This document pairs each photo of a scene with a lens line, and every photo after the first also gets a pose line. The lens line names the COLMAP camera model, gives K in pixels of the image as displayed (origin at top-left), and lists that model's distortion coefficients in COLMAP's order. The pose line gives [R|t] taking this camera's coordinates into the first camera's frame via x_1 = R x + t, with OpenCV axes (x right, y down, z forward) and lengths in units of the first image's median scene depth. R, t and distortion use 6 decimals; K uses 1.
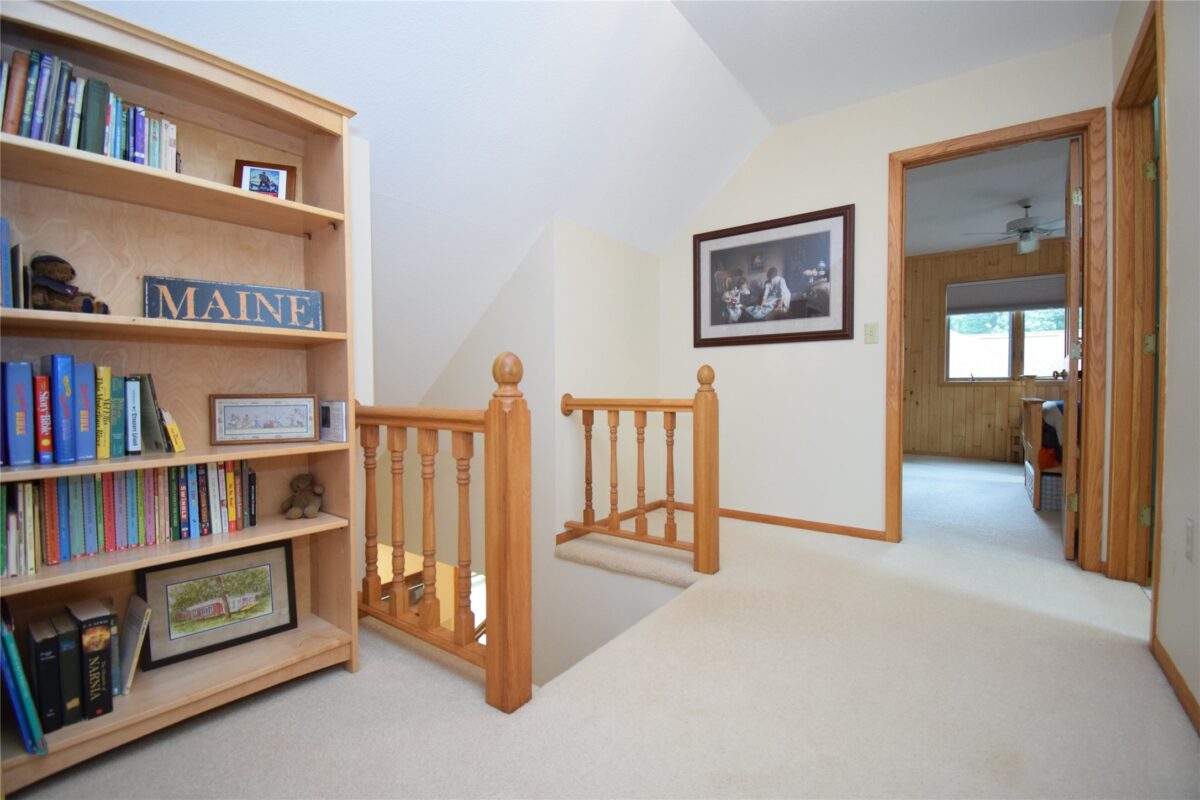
lens RADIAL K [[539.1, 0, 598.9], [0, 539.1, 399.6], [0, 0, 1]] dist [0.001296, -0.005794]
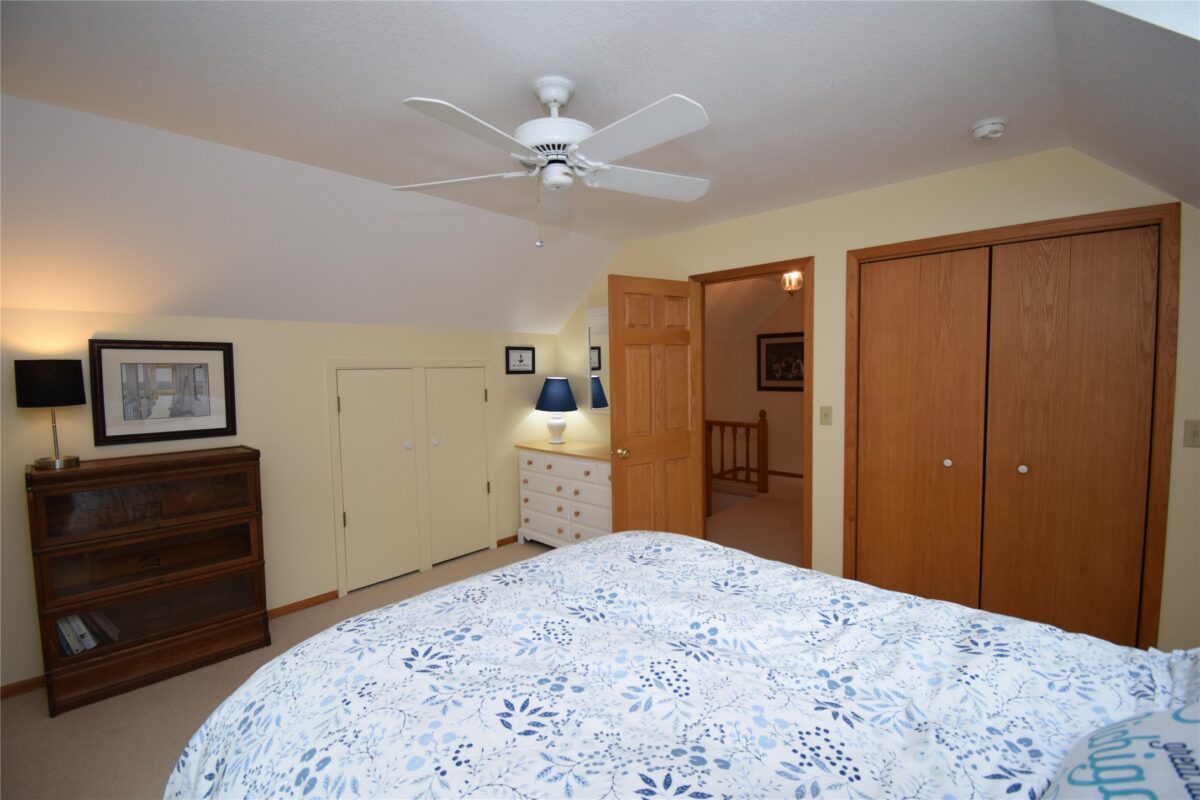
lens RADIAL K [[539.1, 0, 602.9], [0, 539.1, 400.4], [0, 0, 1]] dist [0.001296, -0.005794]
pose [[0.993706, -0.012363, -0.111335, -0.218443], [0.015635, 0.999469, 0.028572, -0.162672], [0.110923, -0.030133, 0.993372, -1.330950]]
